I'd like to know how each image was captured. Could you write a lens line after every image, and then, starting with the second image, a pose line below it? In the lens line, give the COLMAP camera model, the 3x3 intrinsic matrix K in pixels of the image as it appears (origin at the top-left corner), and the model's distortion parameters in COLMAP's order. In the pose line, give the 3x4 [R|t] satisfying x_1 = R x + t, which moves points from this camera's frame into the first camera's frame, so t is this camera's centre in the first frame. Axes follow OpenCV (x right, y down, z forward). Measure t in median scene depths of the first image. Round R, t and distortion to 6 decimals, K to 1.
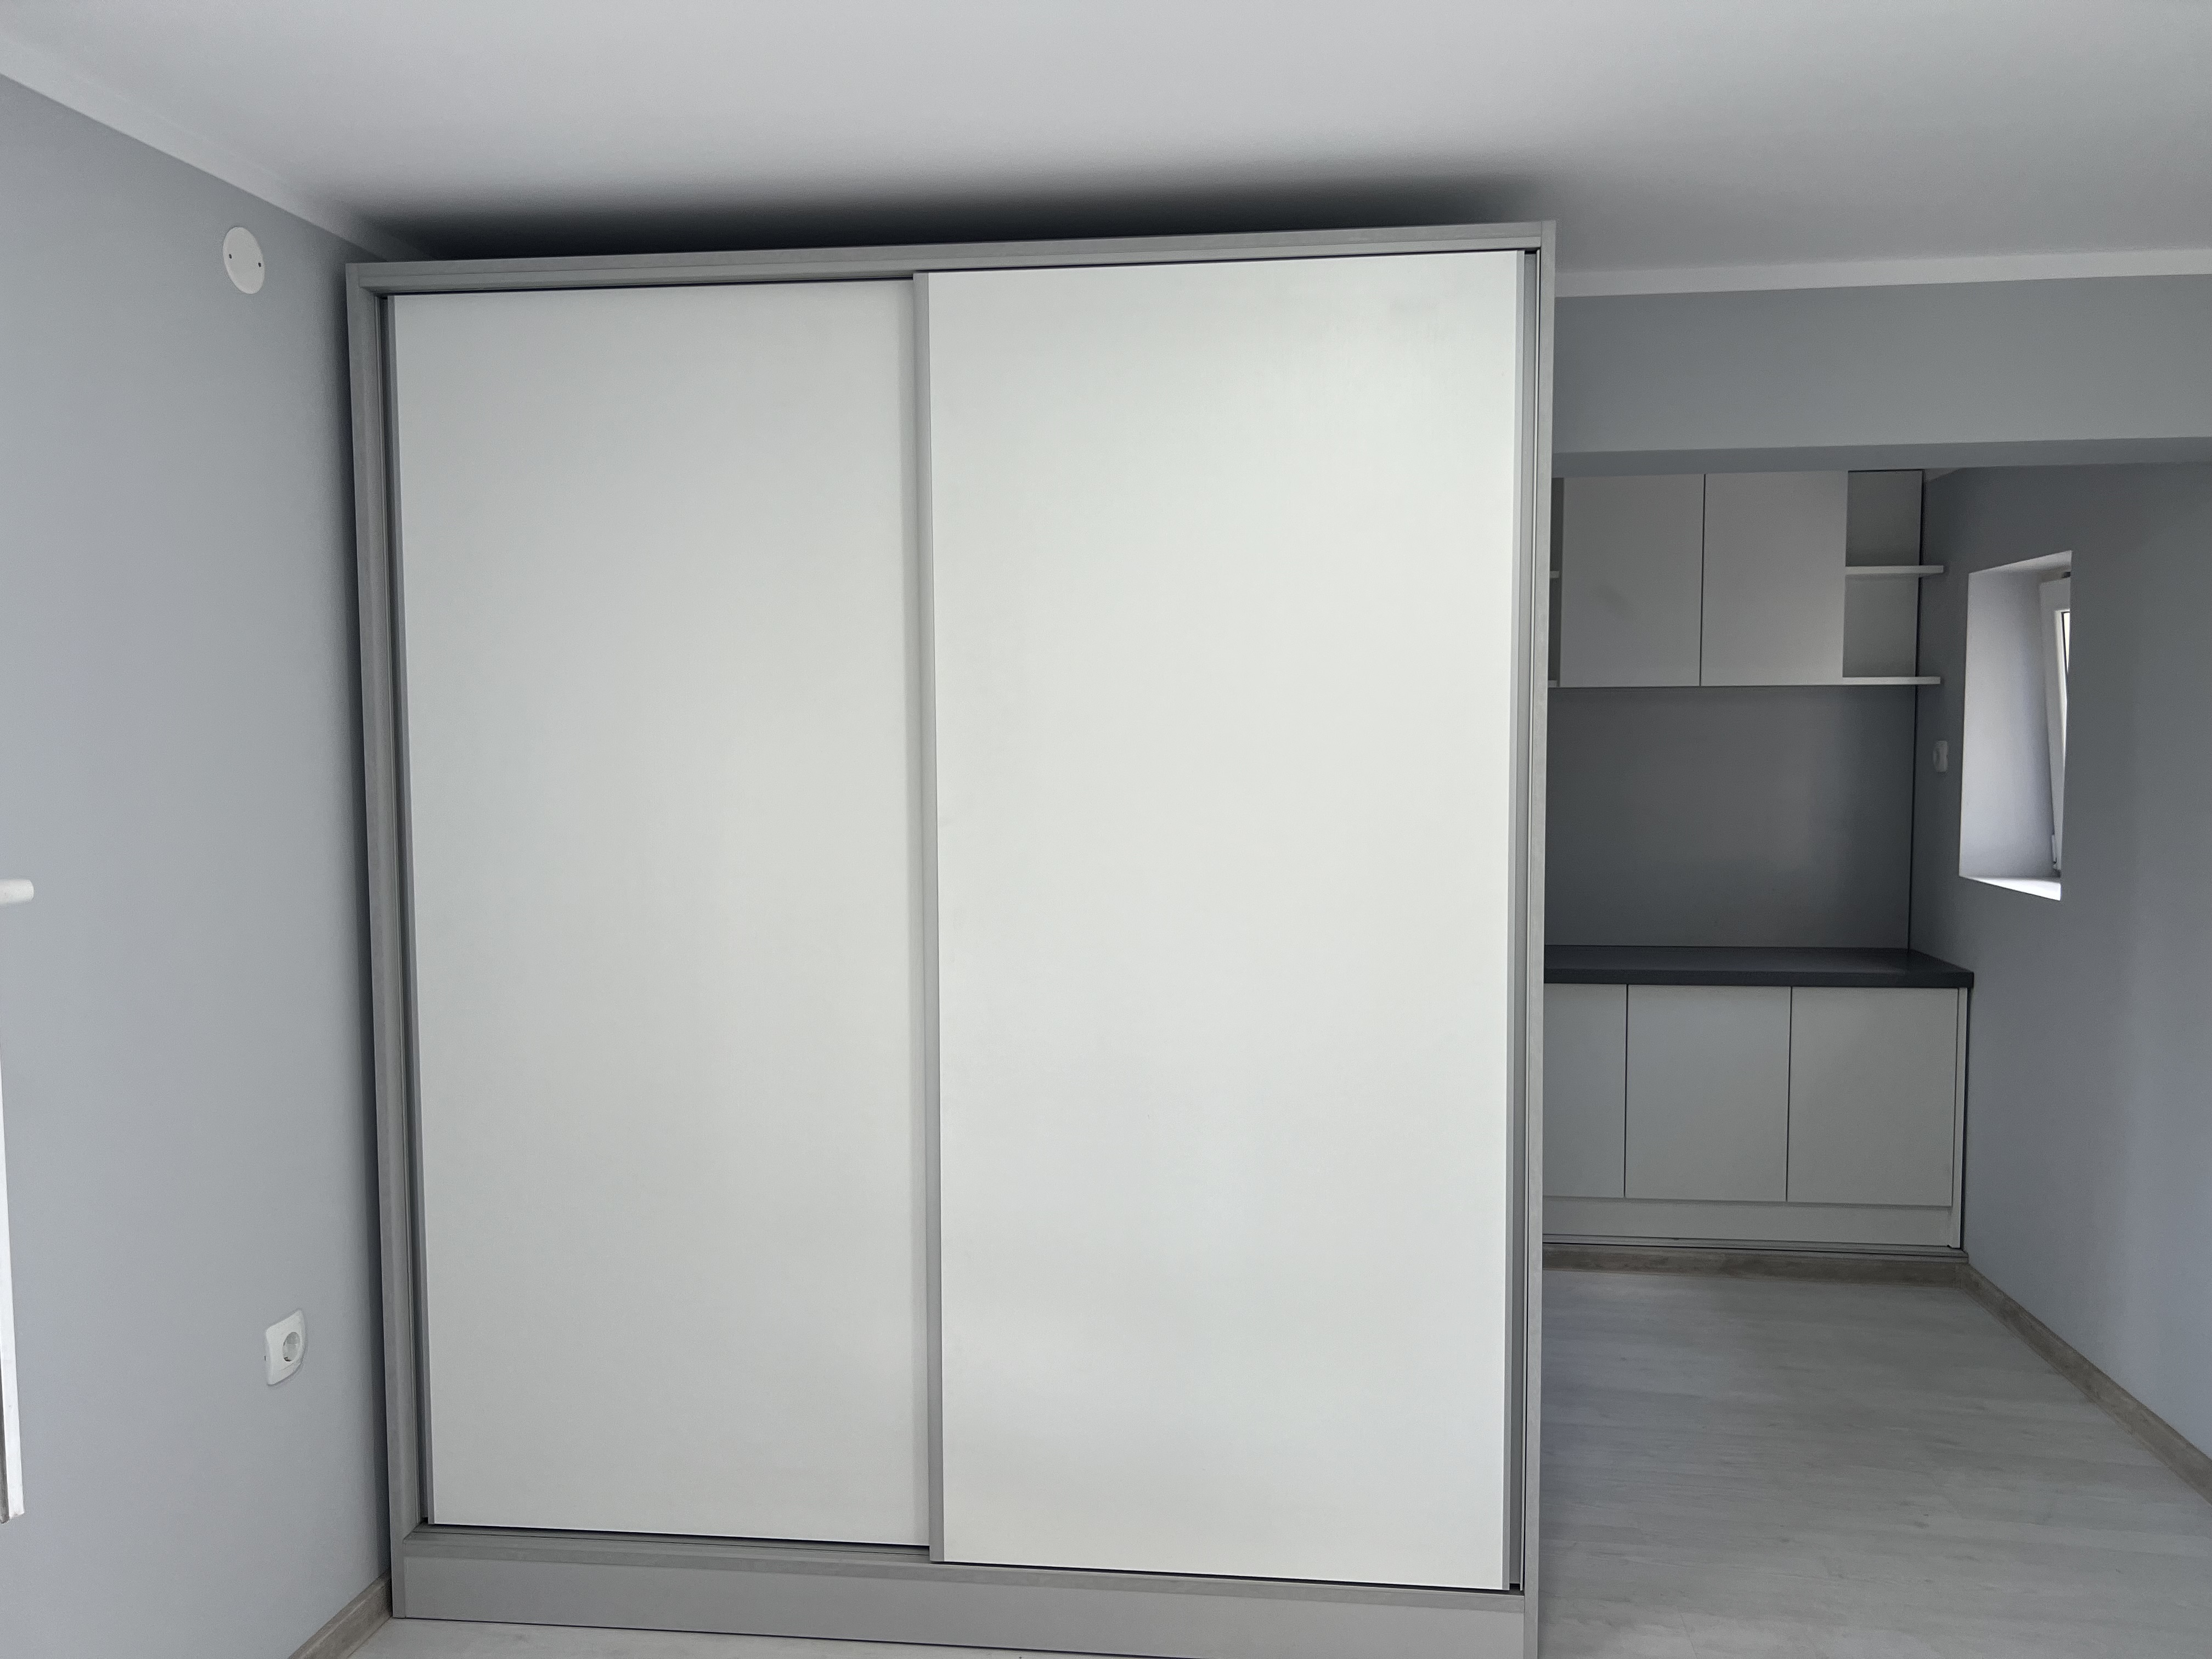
lens RADIAL K [[1697.4, 0, 1107.0], [0, 1697.4, 845.6], [0, 0, 1]] dist [0.051147, -0.049753]
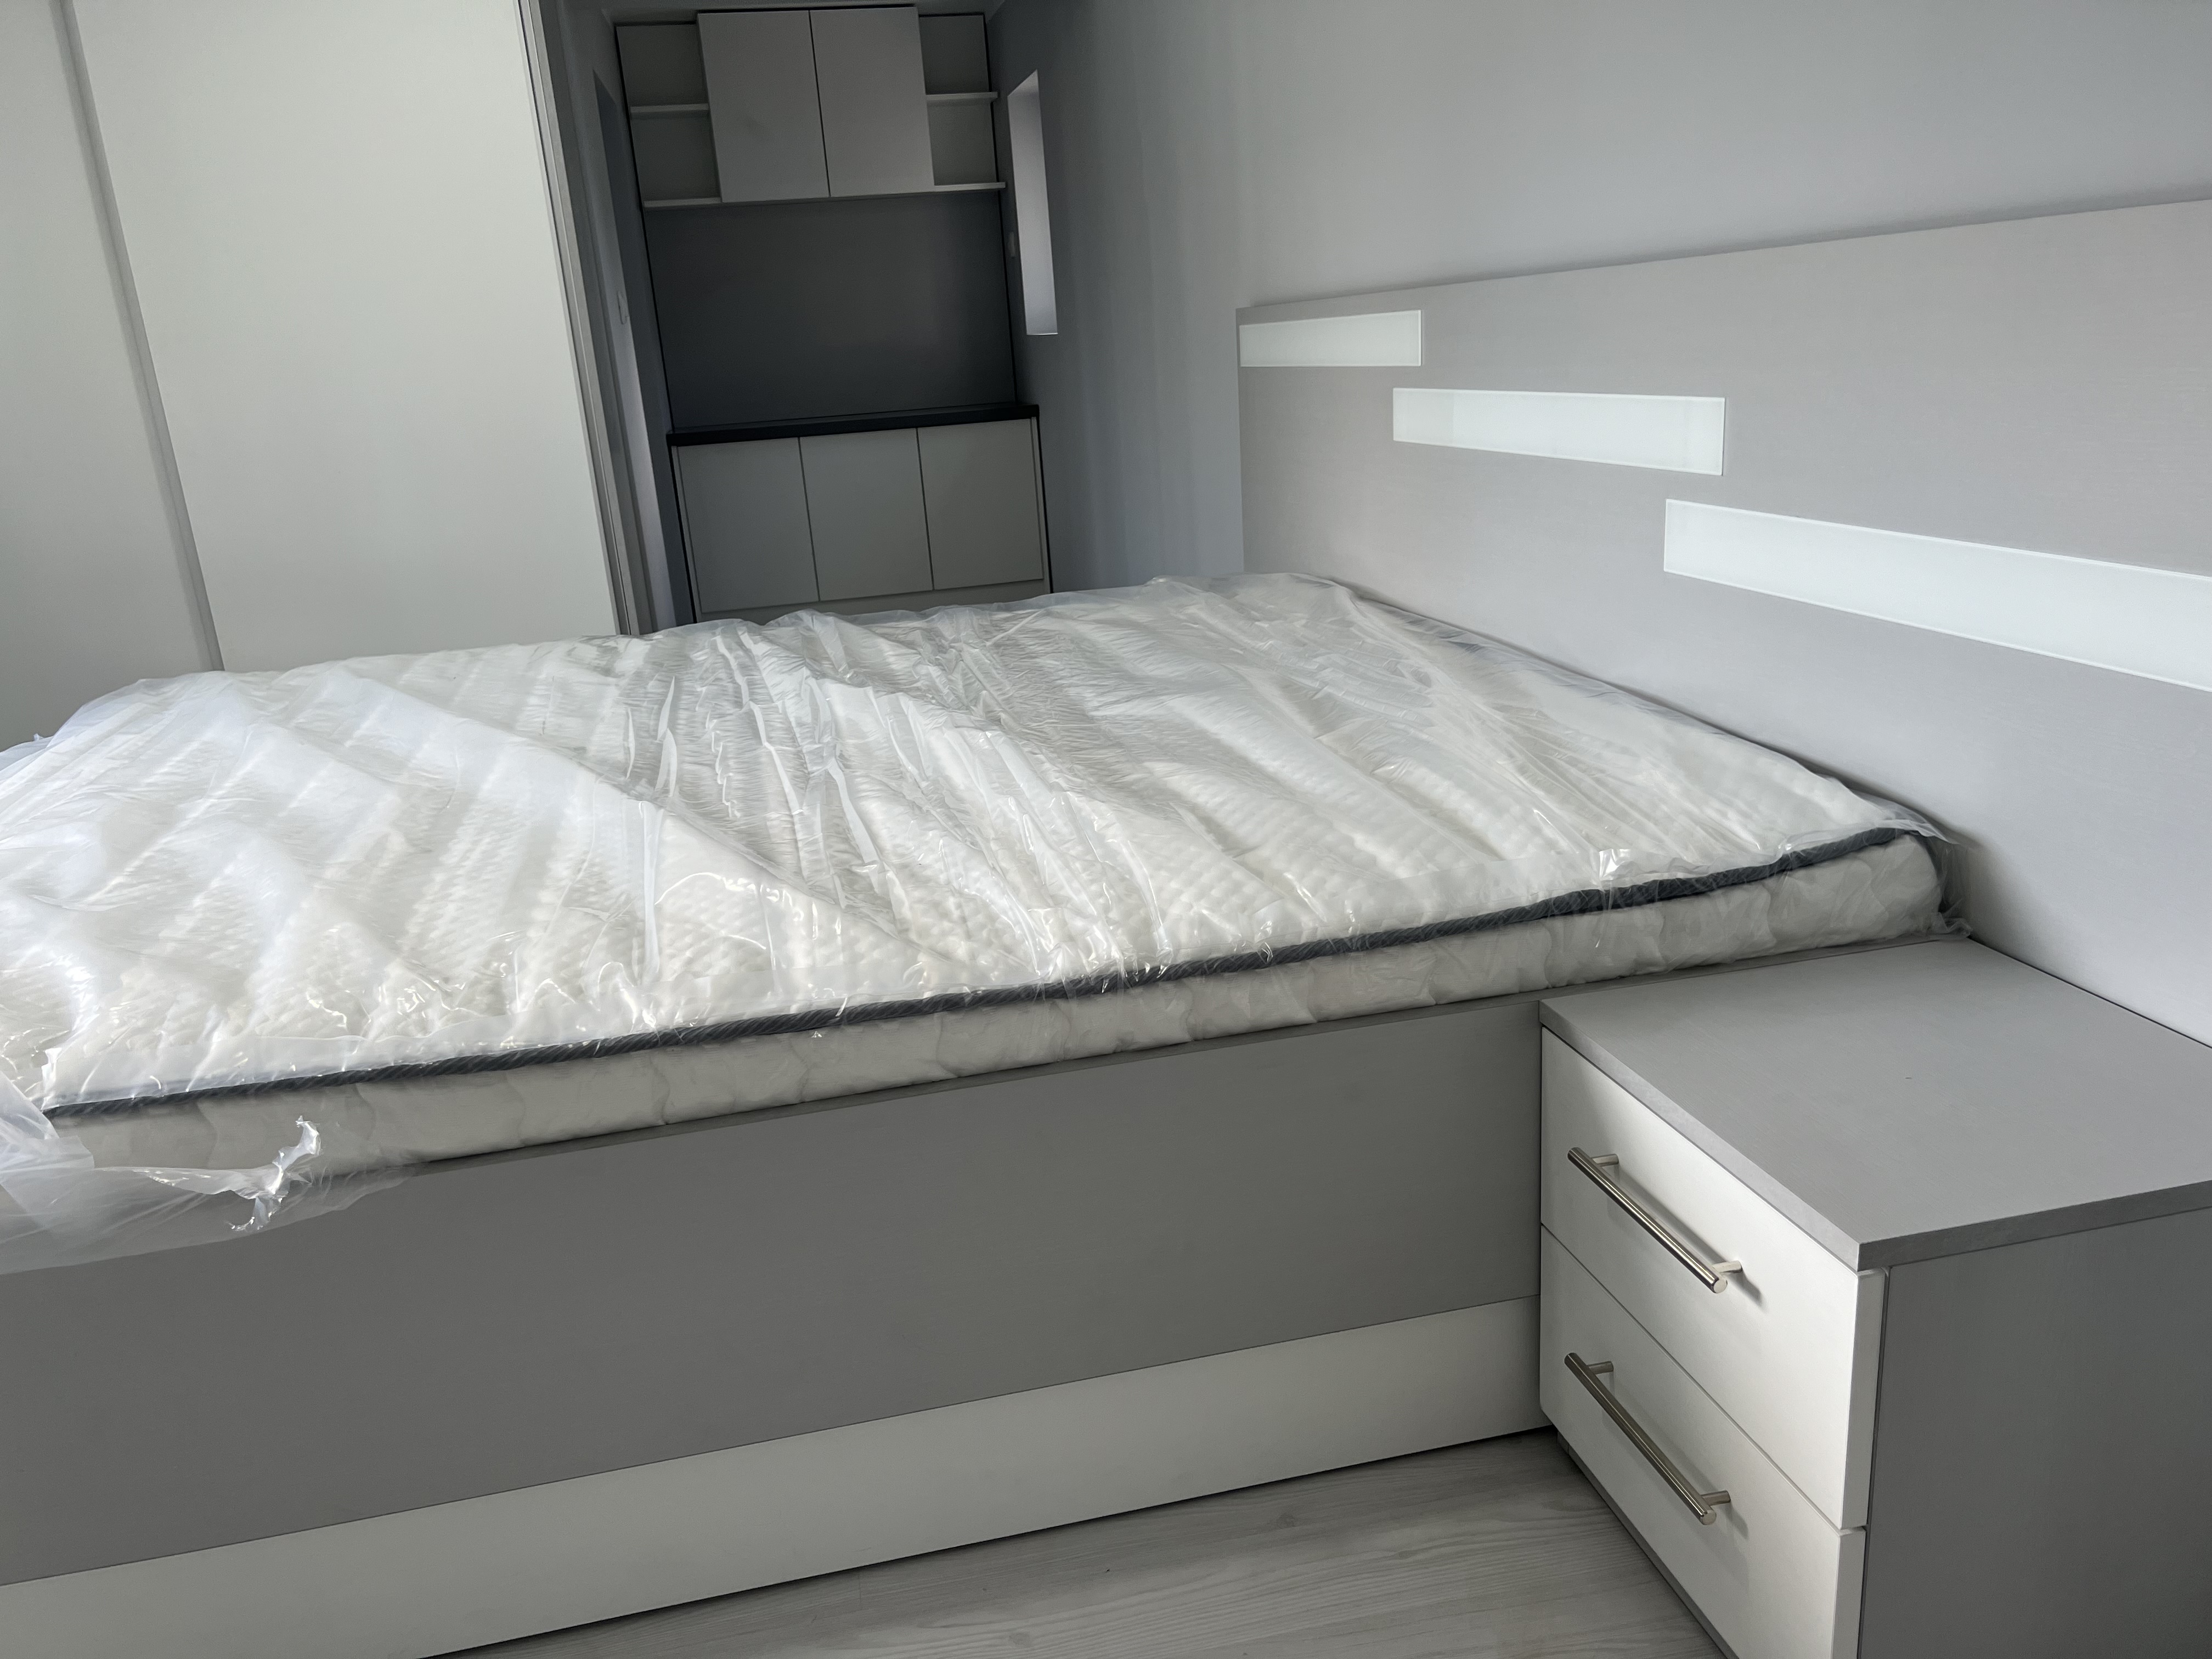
lens RADIAL K [[1697.4, 0, 1107.0], [0, 1697.4, 845.6], [0, 0, 1]] dist [0.051147, -0.049753]
pose [[0.944639, -0.155062, 0.289158, 0.121333], [0.089441, 0.969601, 0.227758, 0.134014], [-0.315685, -0.189286, 0.929792, -0.454644]]
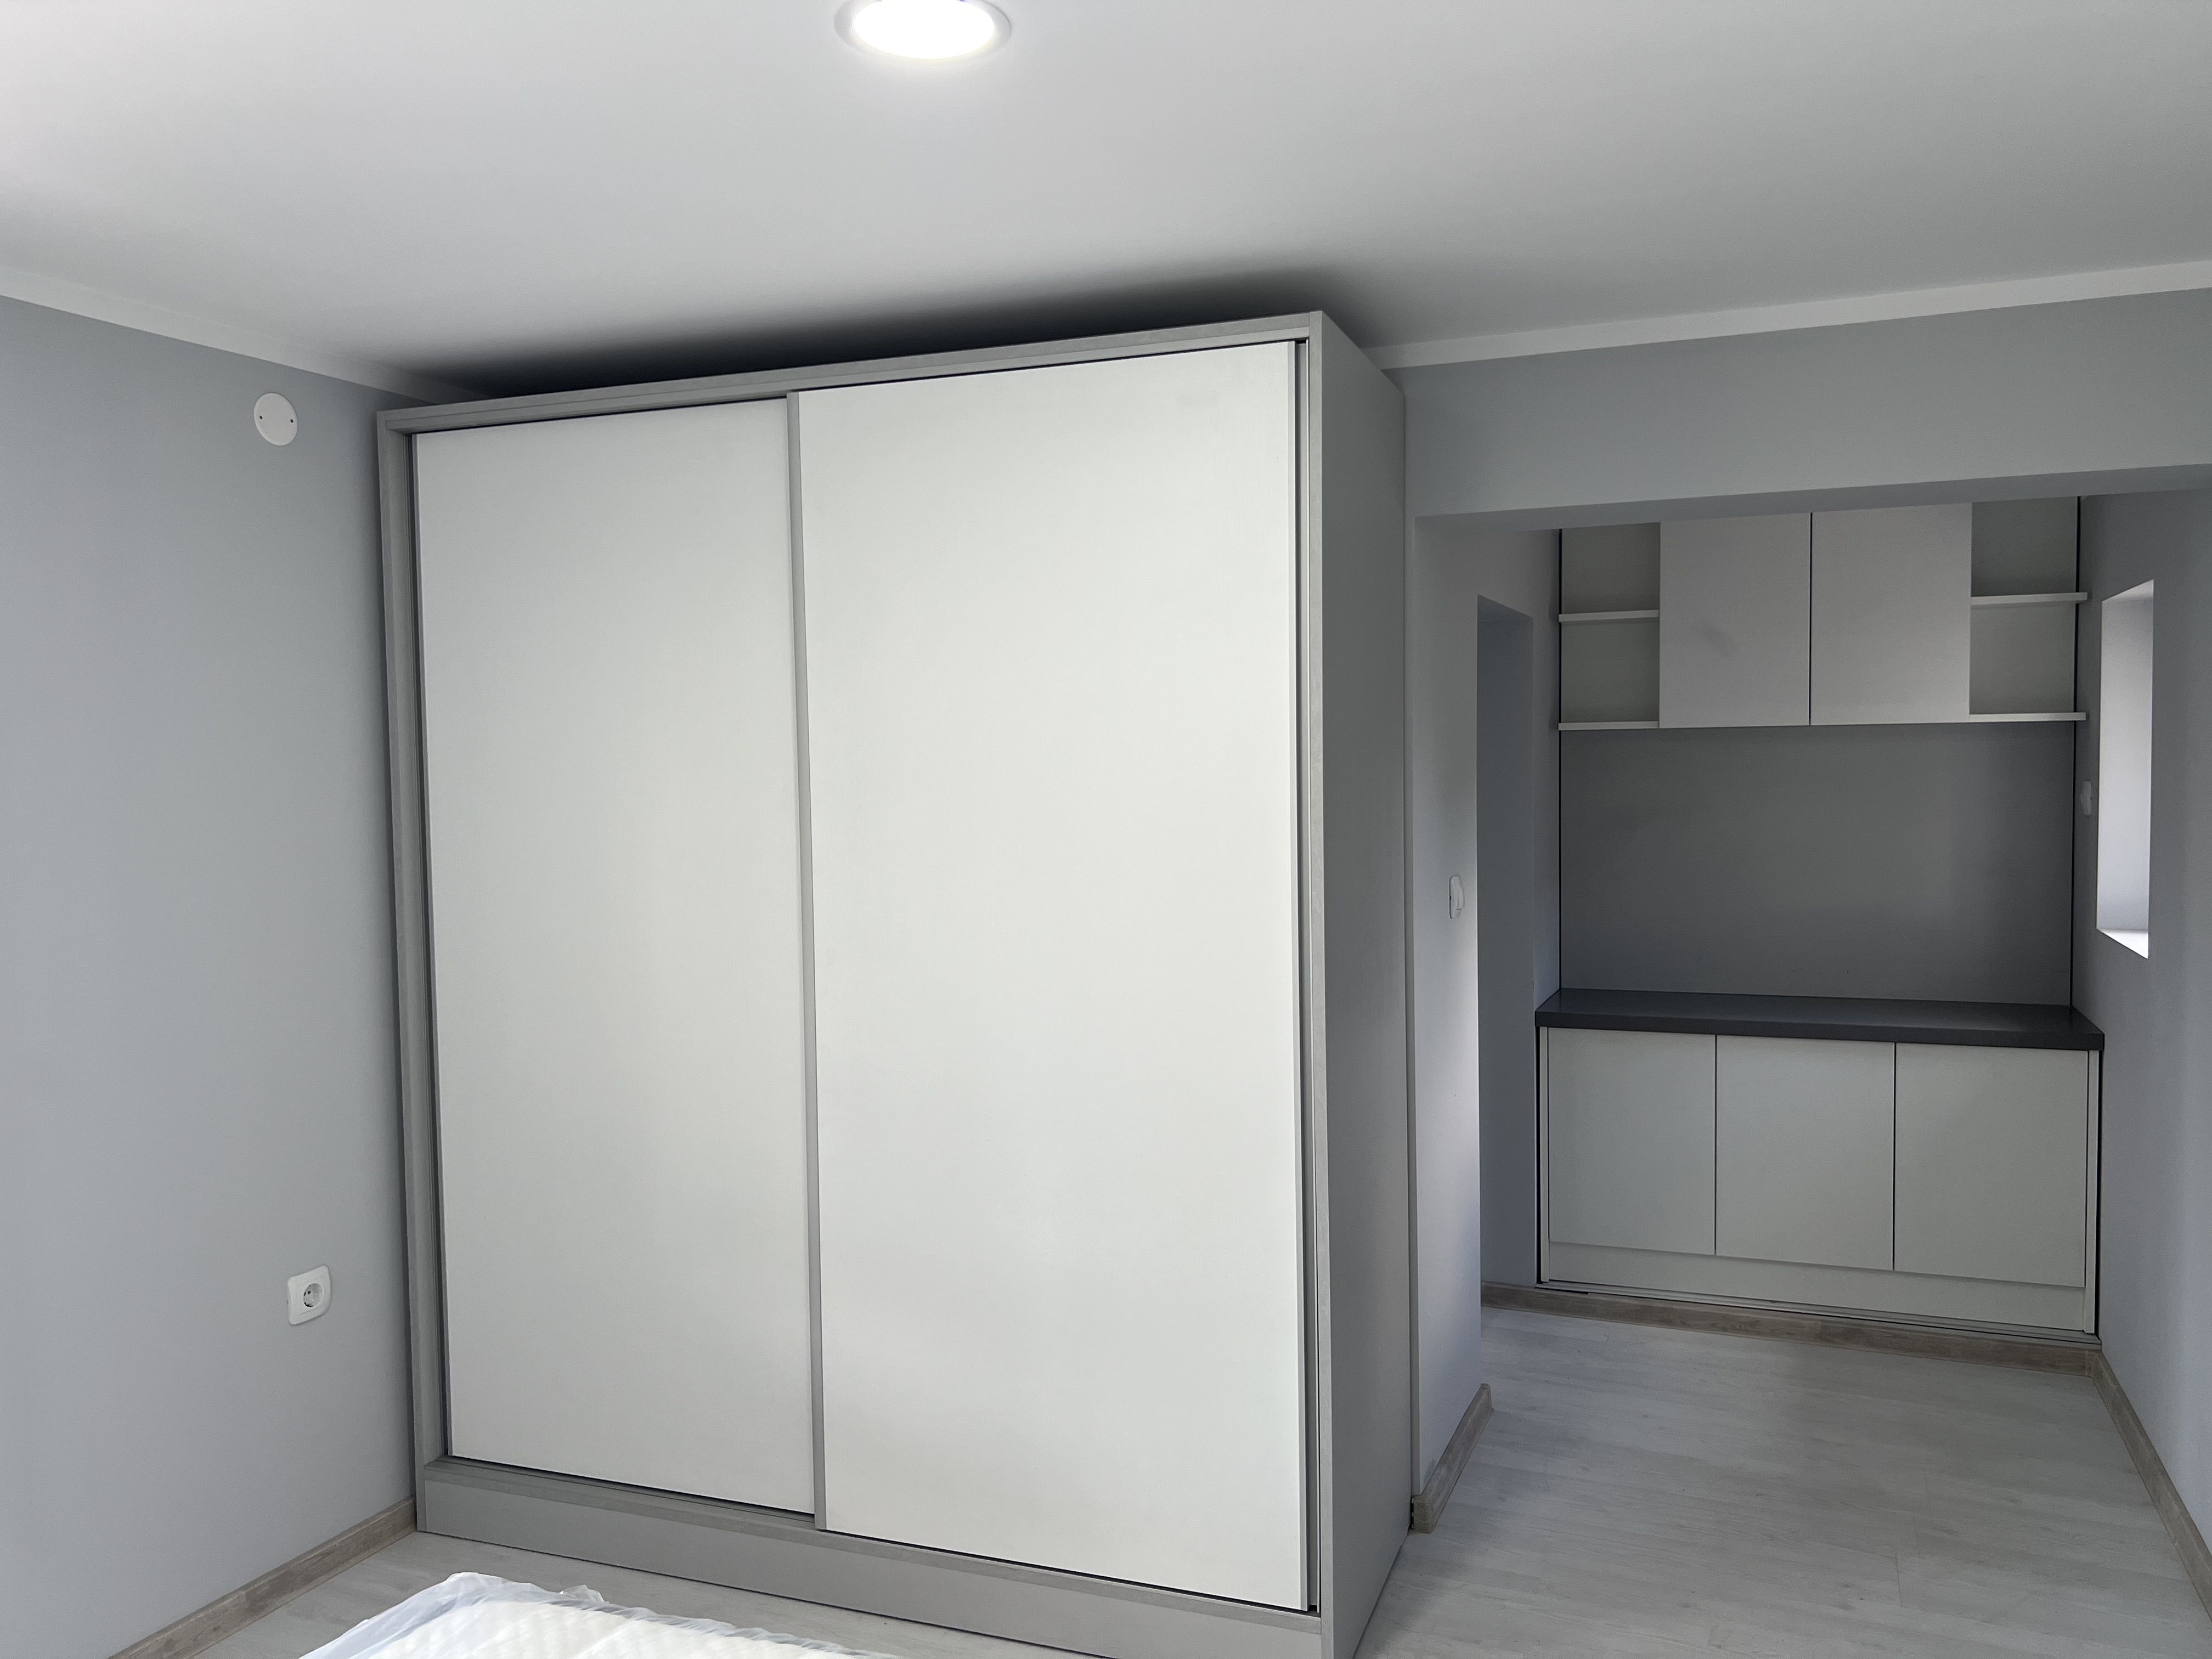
lens RADIAL K [[1697.4, 0, 1107.0], [0, 1697.4, 845.6], [0, 0, 1]] dist [0.051147, -0.049753]
pose [[0.968202, 0.004735, -0.250126, 0.261440], [-0.008401, 0.999872, -0.013593, -0.012088], [0.250030, 0.015262, 0.968118, -0.034568]]
